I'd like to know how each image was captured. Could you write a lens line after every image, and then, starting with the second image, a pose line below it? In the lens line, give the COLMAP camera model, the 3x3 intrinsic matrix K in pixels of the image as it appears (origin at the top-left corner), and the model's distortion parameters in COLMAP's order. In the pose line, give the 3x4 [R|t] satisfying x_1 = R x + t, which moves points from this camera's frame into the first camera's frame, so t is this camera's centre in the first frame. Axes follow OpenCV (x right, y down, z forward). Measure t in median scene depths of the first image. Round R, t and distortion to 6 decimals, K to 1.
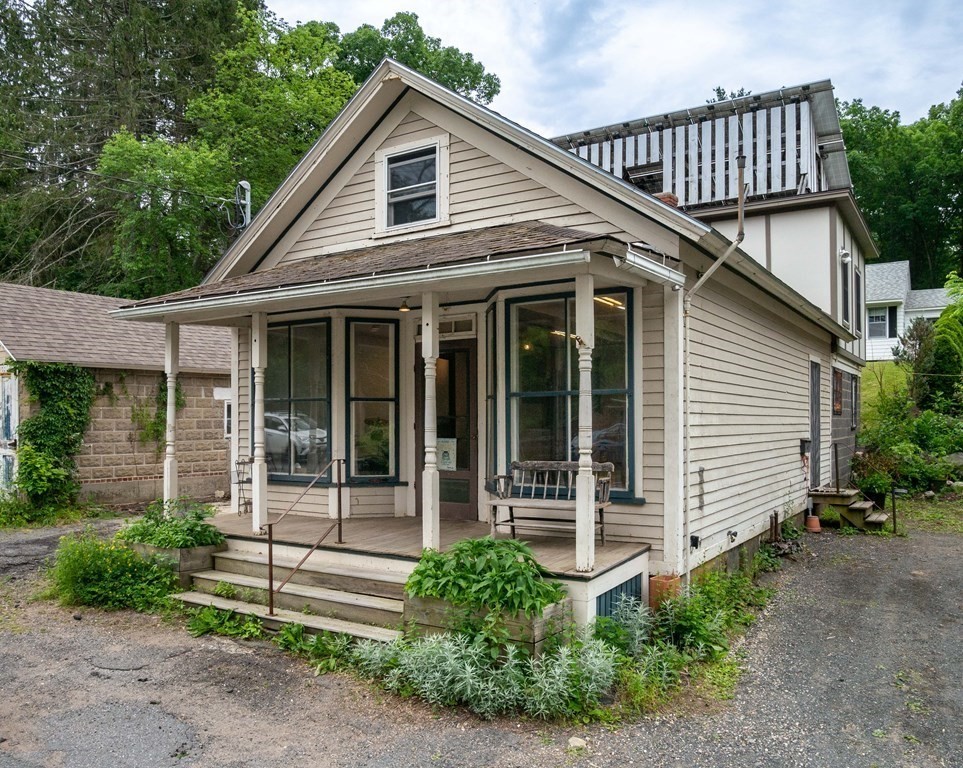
lens RADIAL K [[789.8, 0, 484.1], [0, 789.8, 398.5], [0, 0, 1]] dist [-0.077129, 0.035174]
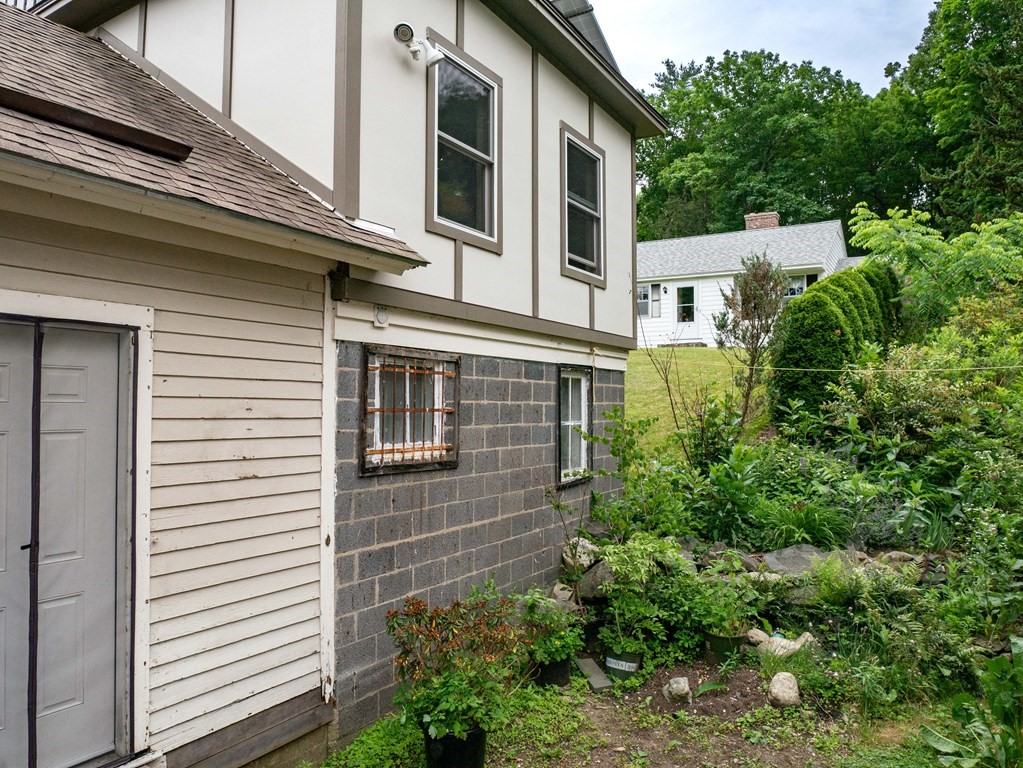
lens RADIAL K [[720.4, 0, 507.4], [0, 720.4, 341.5], [0, 0, 1]] dist [-0.043161, 0.001150]
pose [[0.999924, 0.009481, -0.007866, 0.555630], [-0.009948, 0.998050, -0.061624, -0.022554], [0.007266, 0.061697, 0.998068, 0.726339]]
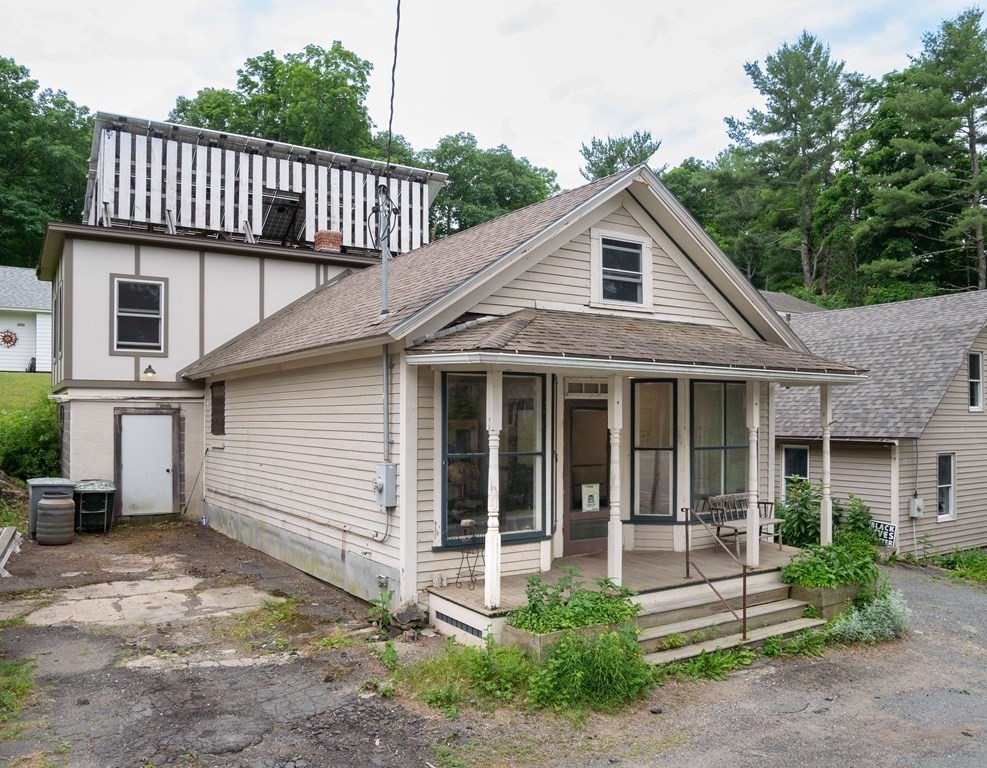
lens RADIAL K [[834.2, 0, 493.5], [0, 834.2, 384.0], [0, 0, 1]] dist [-0.059238, 0.000462]
pose [[0.382814, 0.039437, 0.922983, -0.865761], [-0.026757, 0.999143, -0.031593, -0.037741], [-0.923438, -0.012602, 0.383541, 0.463985]]
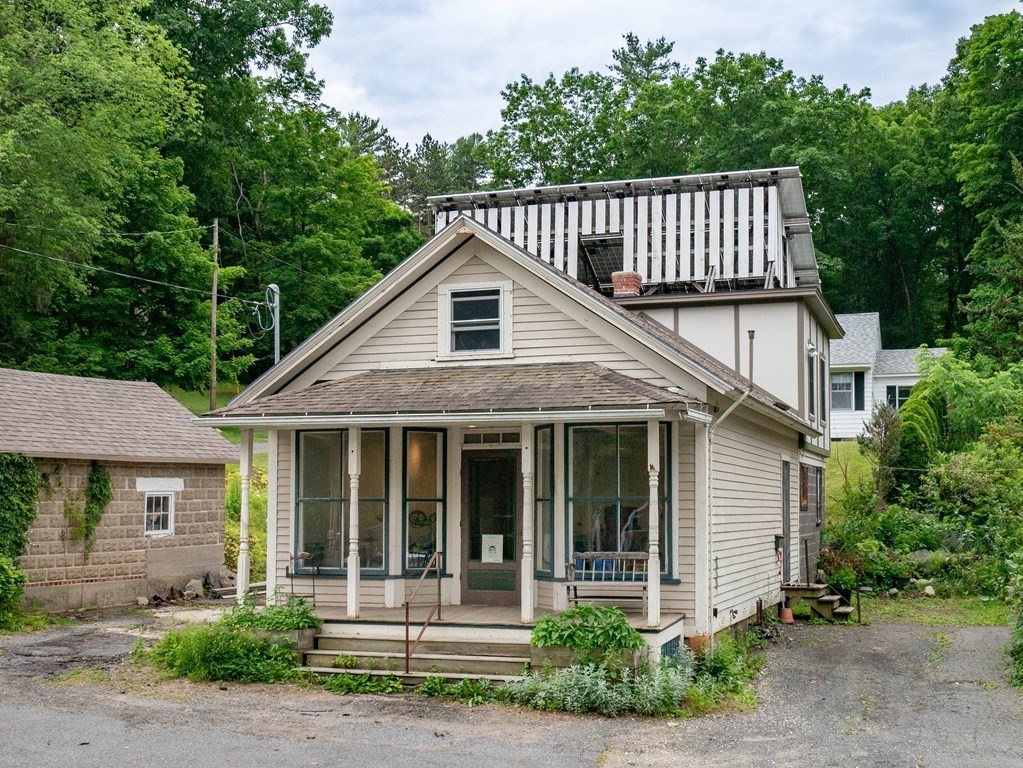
lens RADIAL K [[1337.9, 0, 511.5], [0, 1337.9, 384.0], [0, 0, 1]] dist [-0.013476, 0.003147]
pose [[0.974093, 0.022822, 0.224993, -0.324837], [-0.008528, 0.997894, -0.064299, -0.030290], [-0.225987, 0.060714, 0.972237, -0.636647]]
